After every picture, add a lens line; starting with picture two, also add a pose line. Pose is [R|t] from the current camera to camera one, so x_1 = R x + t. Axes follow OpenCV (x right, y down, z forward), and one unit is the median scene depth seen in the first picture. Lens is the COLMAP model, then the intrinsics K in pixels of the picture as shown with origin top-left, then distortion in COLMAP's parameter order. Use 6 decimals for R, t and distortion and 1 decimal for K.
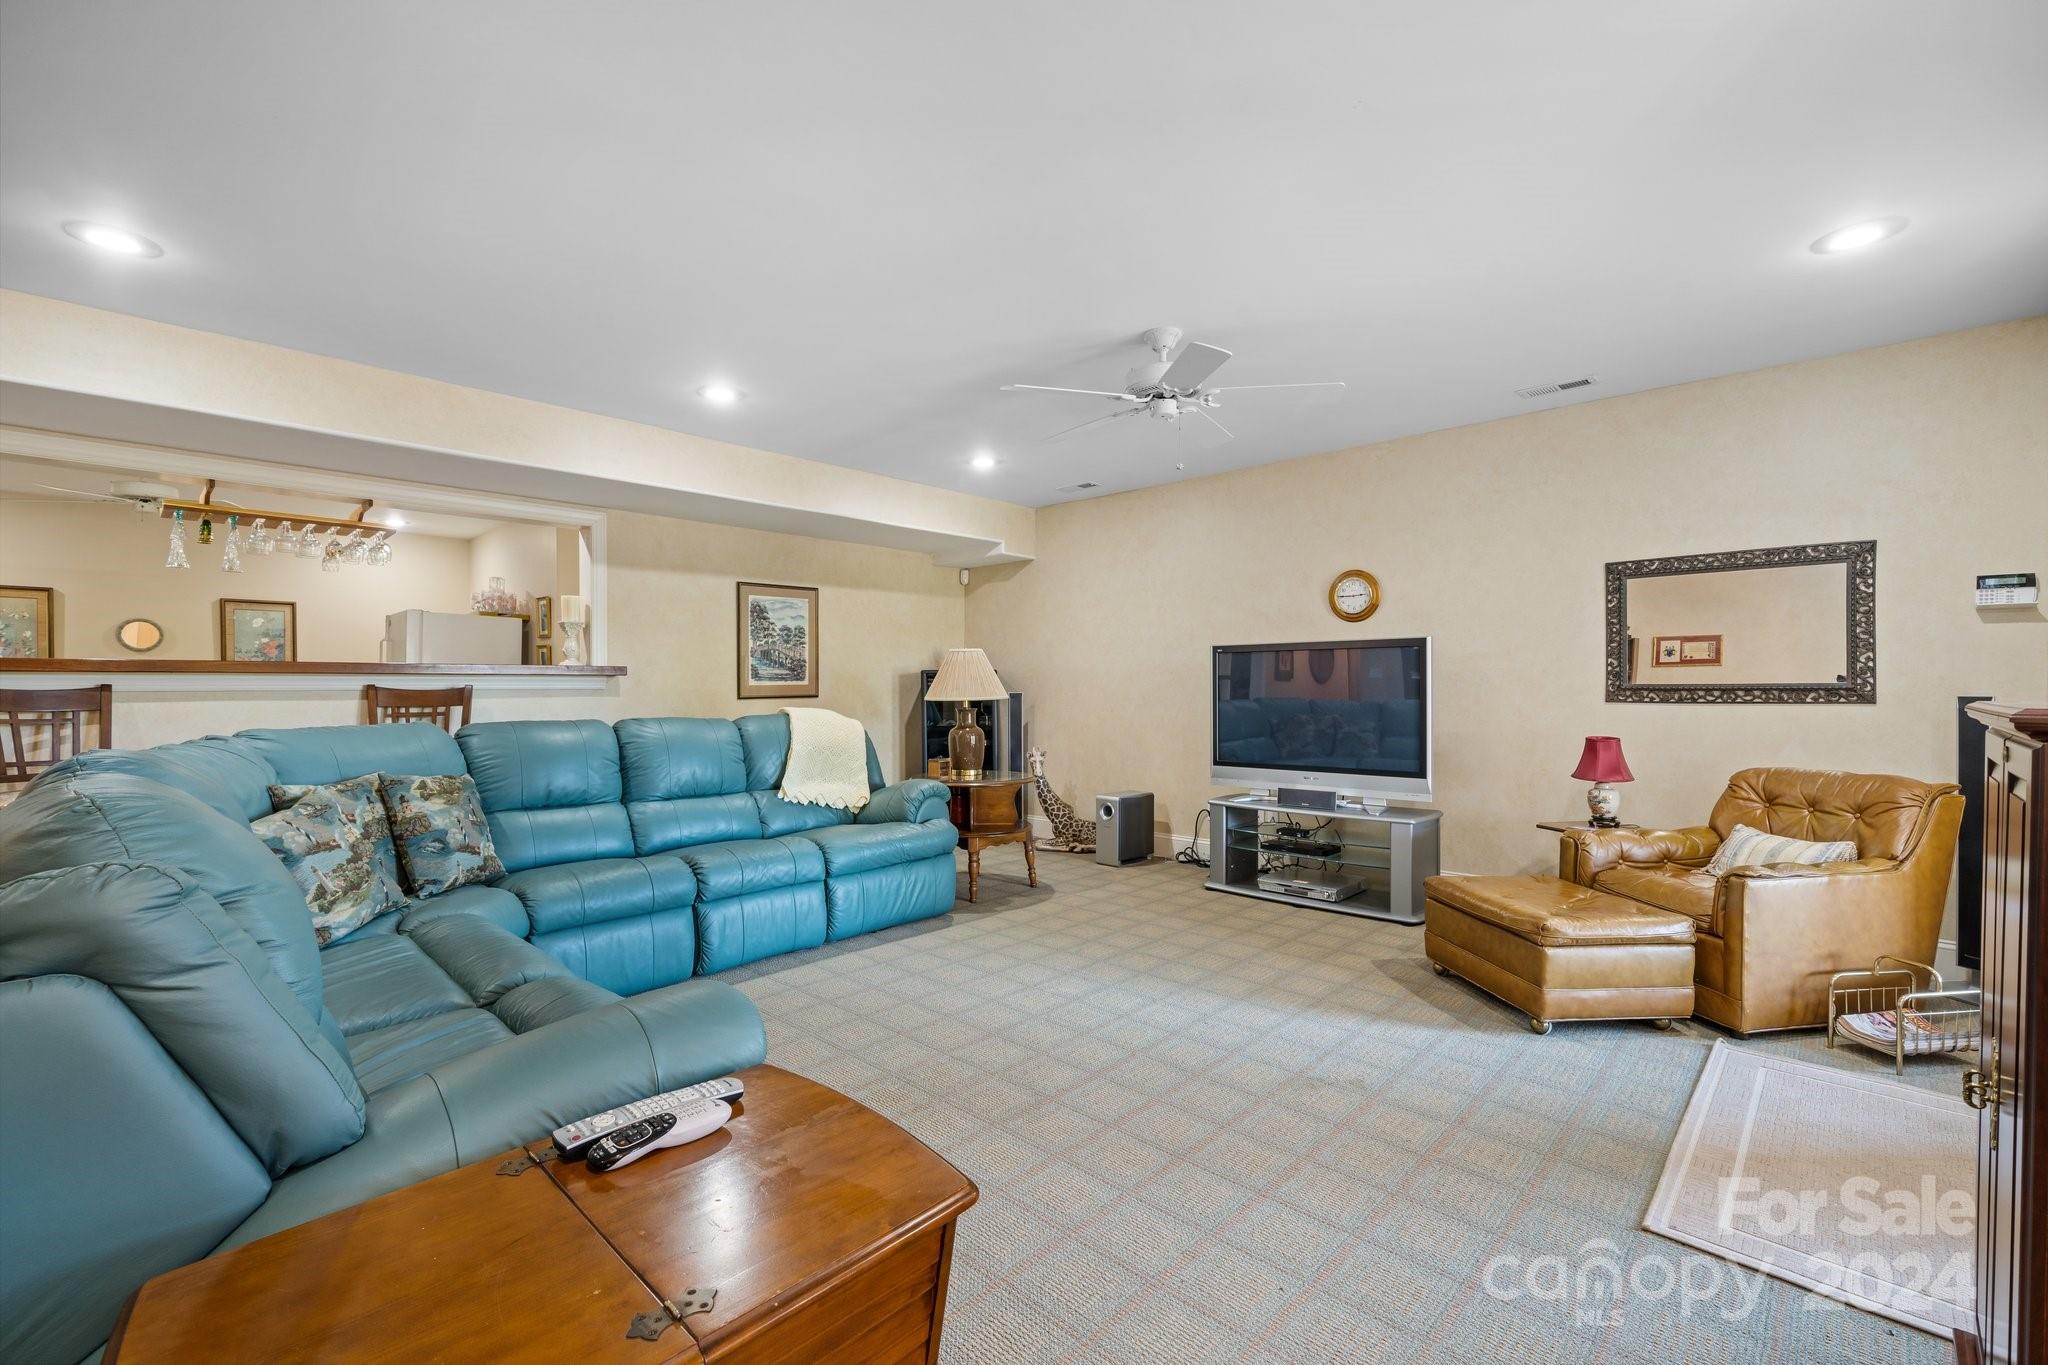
lens RADIAL K [[879.0, 0, 1025.7], [0, 879.0, 697.4], [0, 0, 1]] dist [-0.000054, -0.000203]
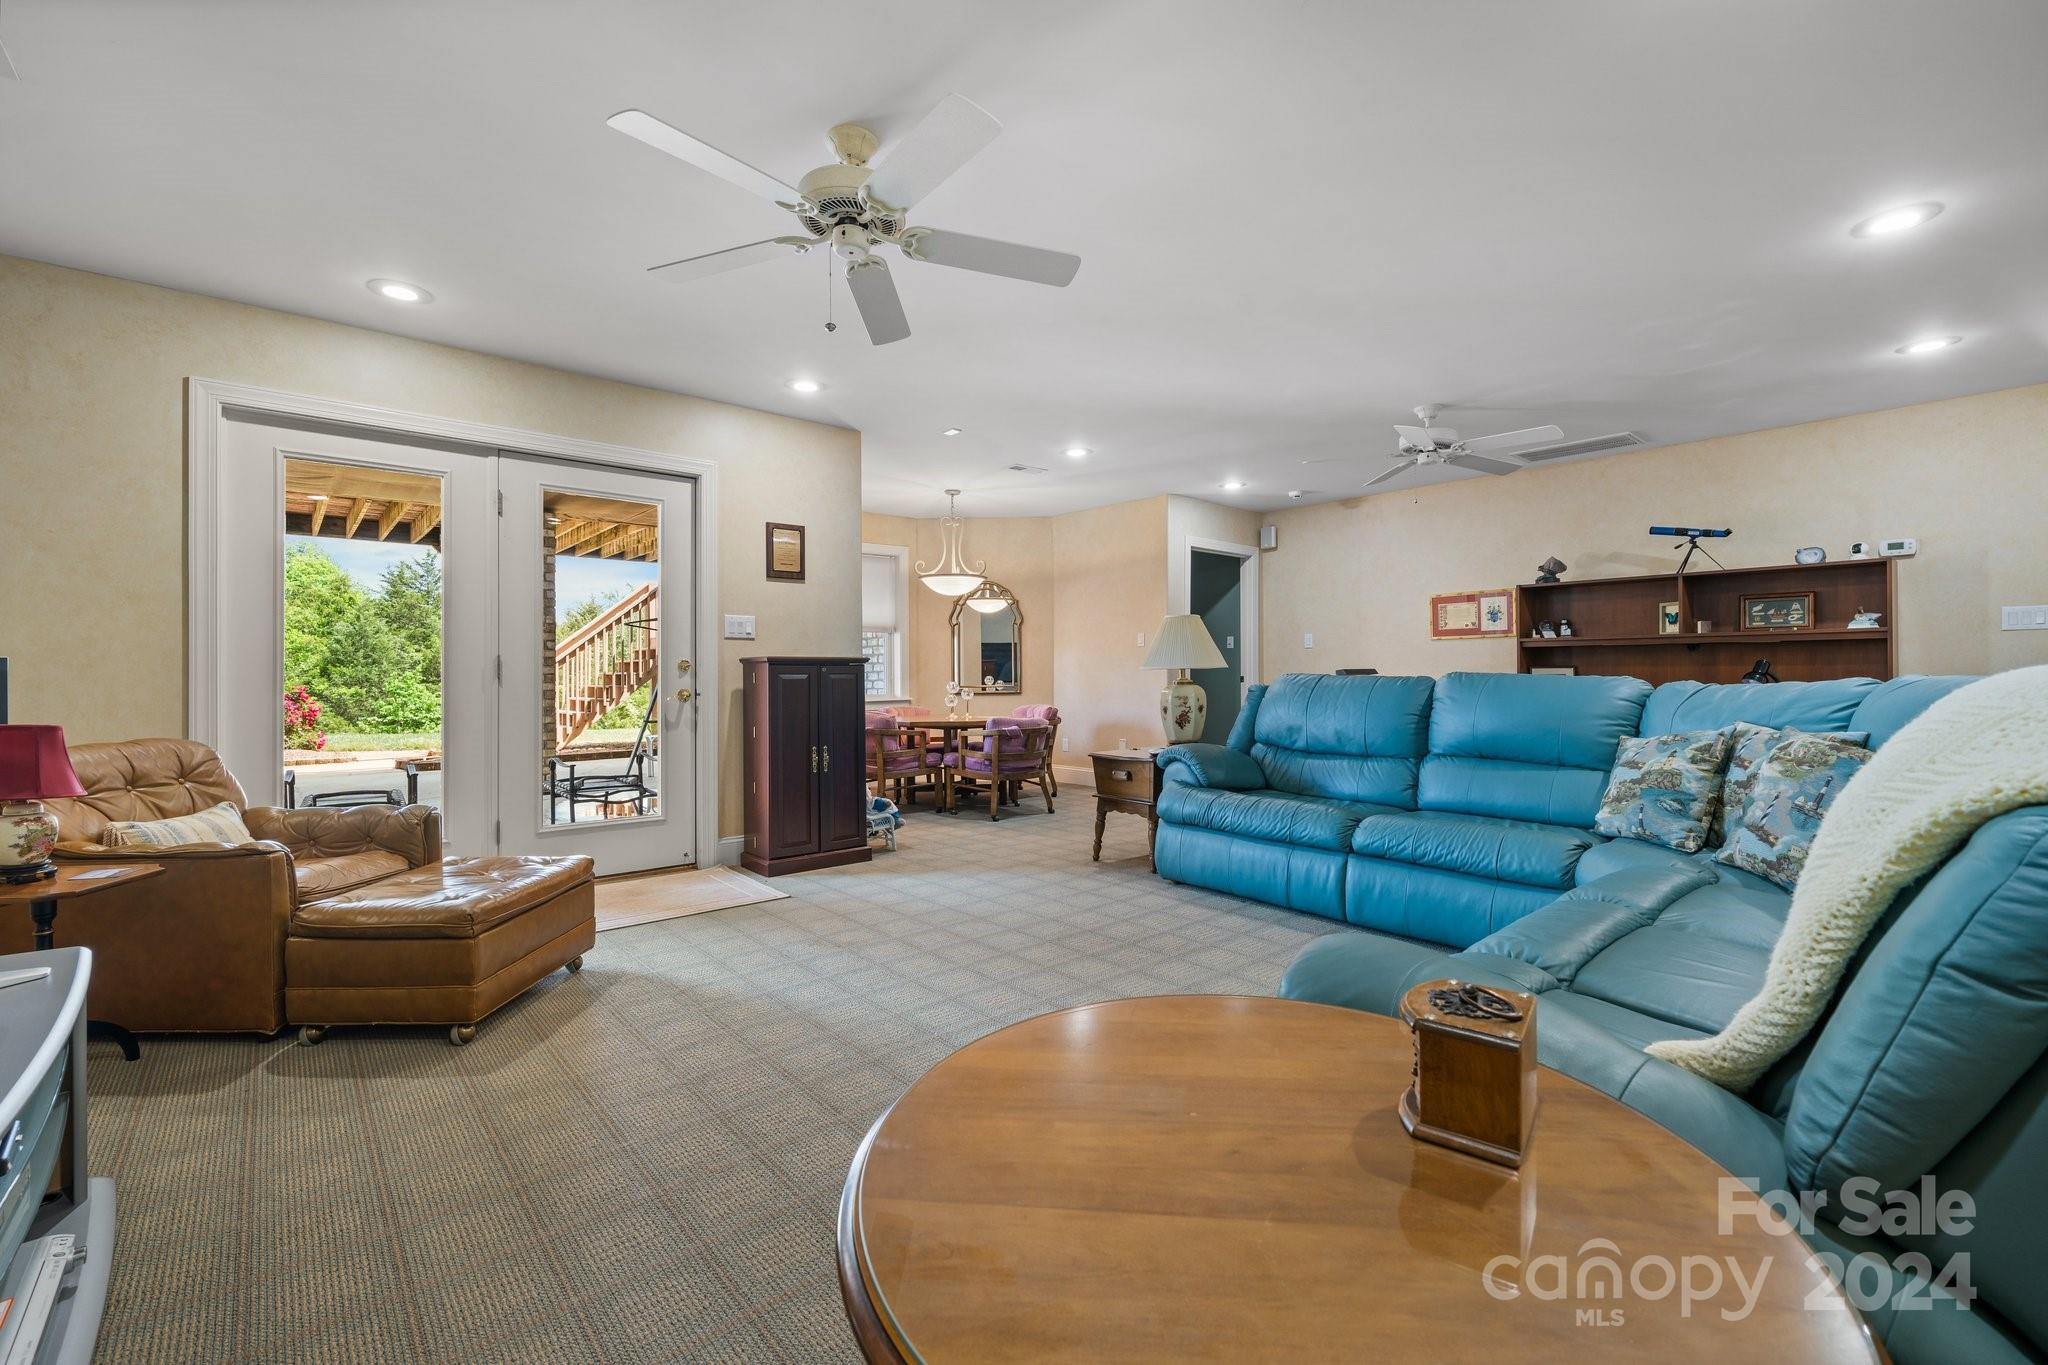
lens RADIAL K [[875.1, 0, 1024.0], [0, 875.1, 682.5], [0, 0, 1]] dist [-0.000761, -0.000102]
pose [[-0.994935, 0.005620, 0.100367, -0.046784], [0.008137, 0.999662, 0.024684, 0.011484], [-0.100194, 0.025376, -0.994644, 1.549622]]
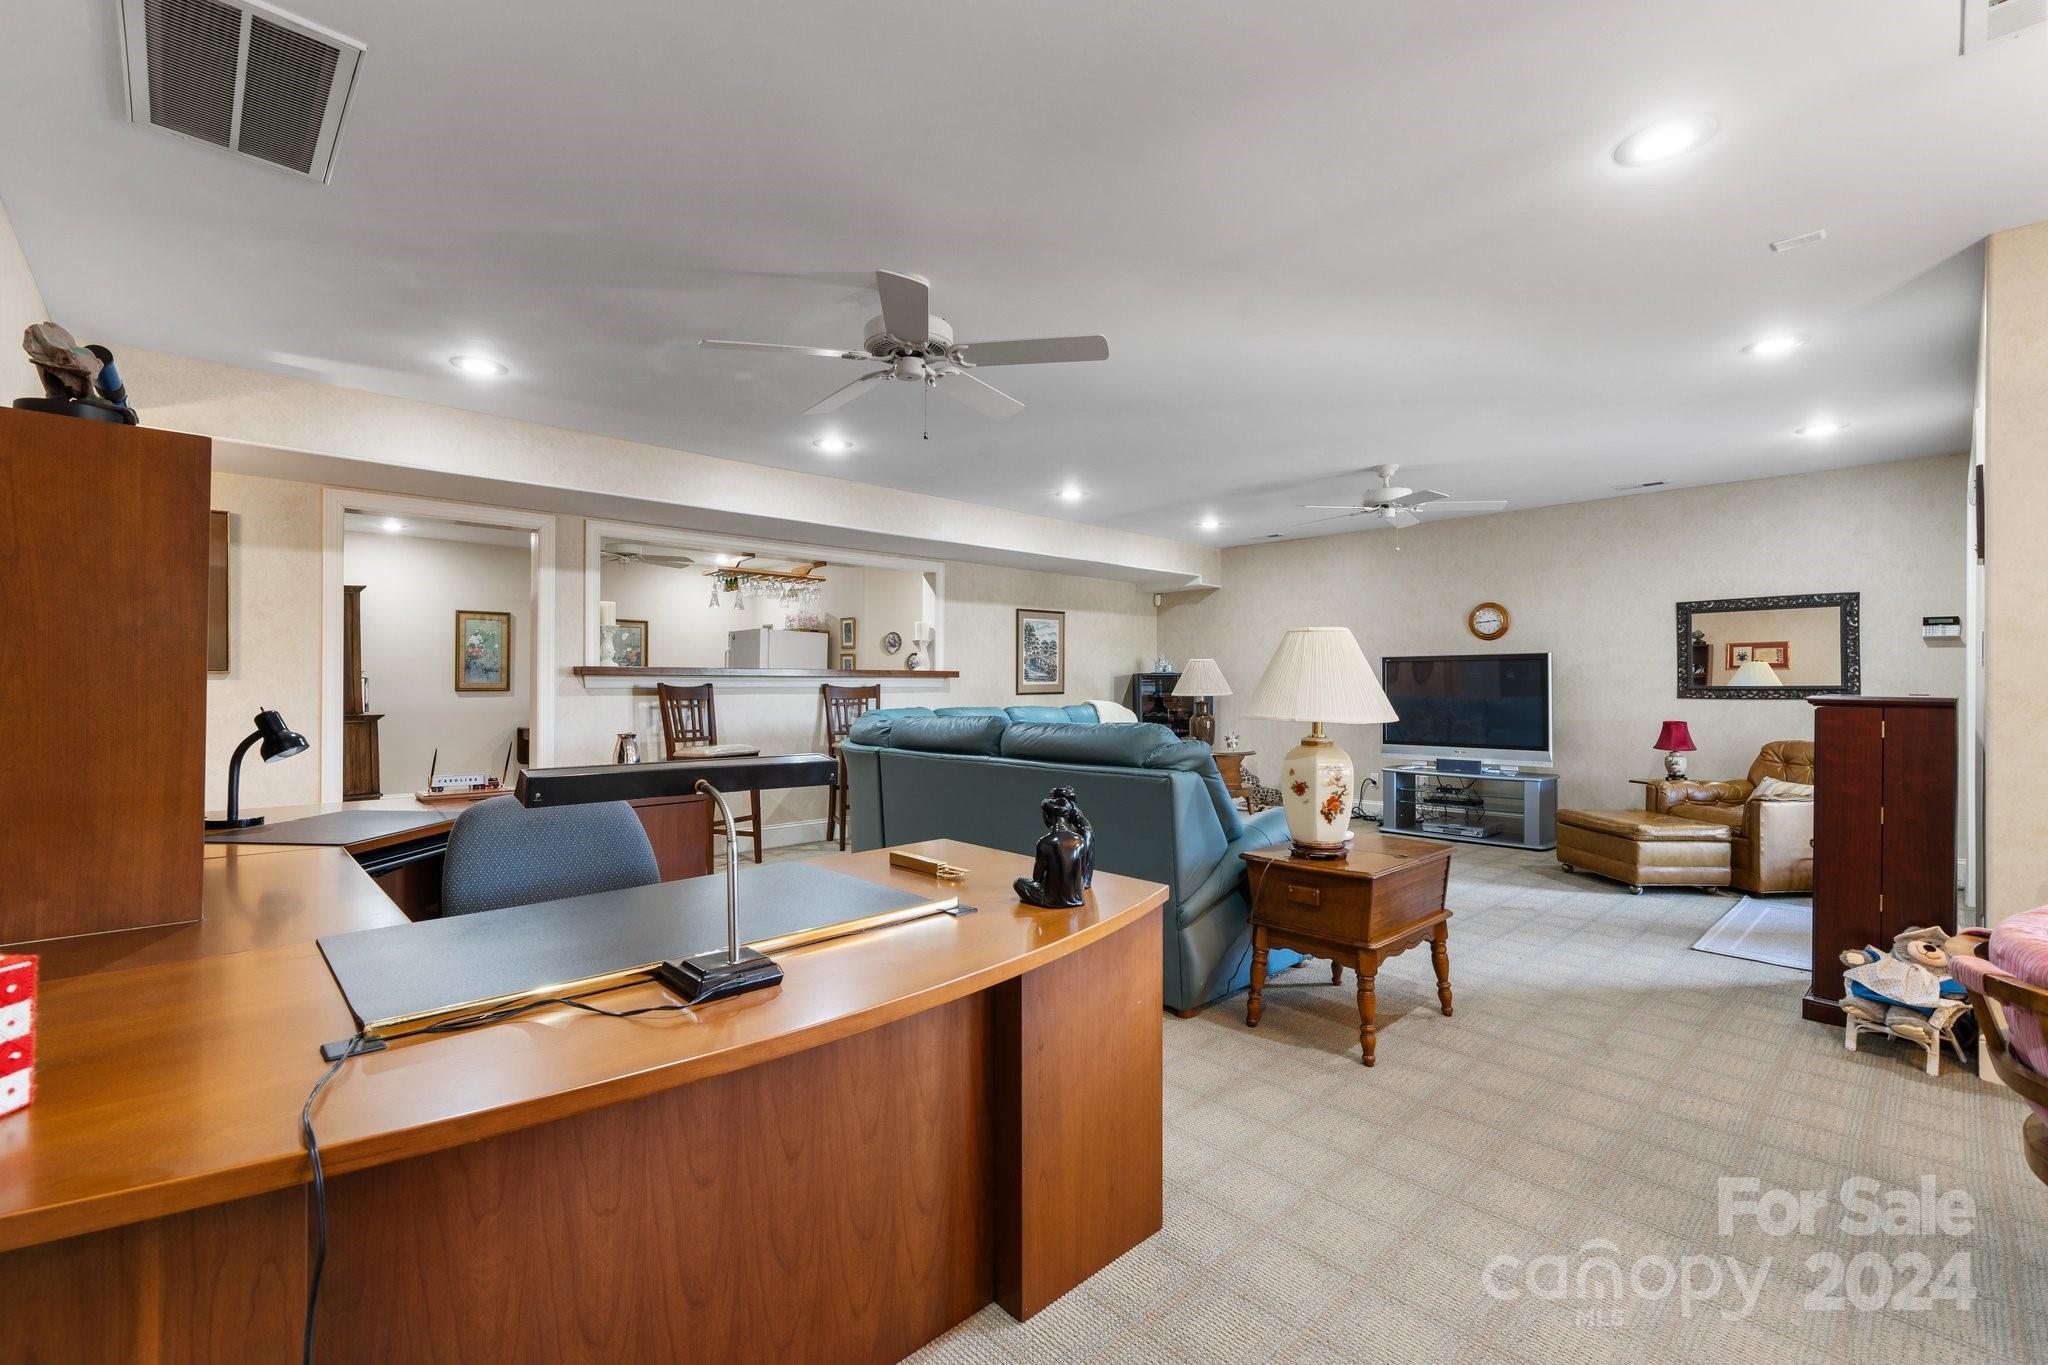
lens RADIAL K [[891.1, 0, 1024.0], [0, 891.1, 682.5], [0, 0, 1]] dist [0.000005, -0.000215]
pose [[0.998339, 0.002626, -0.057561, -0.349430], [-0.003521, 0.999875, -0.015440, 0.006155], [0.057513, 0.015617, 0.998223, -0.558024]]
